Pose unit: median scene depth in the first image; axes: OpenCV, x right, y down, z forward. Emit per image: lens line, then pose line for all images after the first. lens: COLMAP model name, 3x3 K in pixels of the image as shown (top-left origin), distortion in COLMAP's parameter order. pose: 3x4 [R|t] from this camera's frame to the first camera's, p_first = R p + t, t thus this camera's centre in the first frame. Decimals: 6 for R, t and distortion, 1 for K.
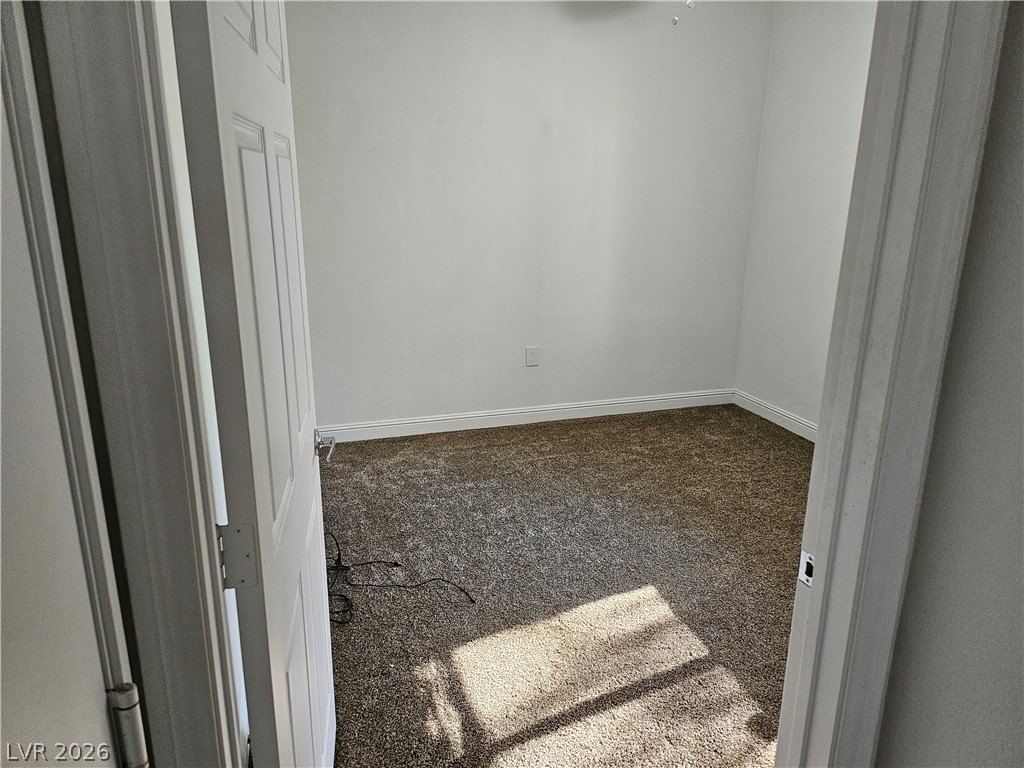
lens RADIAL K [[723.0, 0, 515.6], [0, 723.0, 384.4], [0, 0, 1]] dist [0.075606, -0.079964]
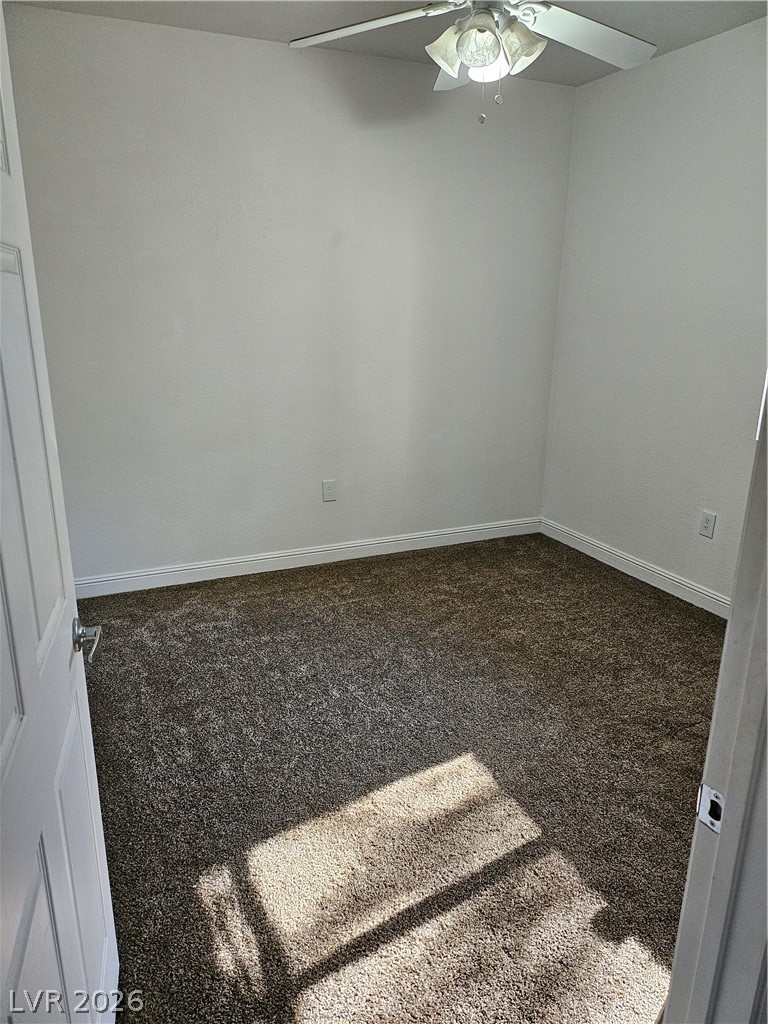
lens RADIAL K [[723.0, 0, 370.1], [0, 723.0, 513.3], [0, 0, 1]] dist [0.075606, -0.079964]
pose [[0.996020, -0.030396, 0.083789, -0.005411], [0.029297, 0.999468, 0.014315, -0.034096], [-0.084180, -0.011803, 0.996381, 0.117088]]
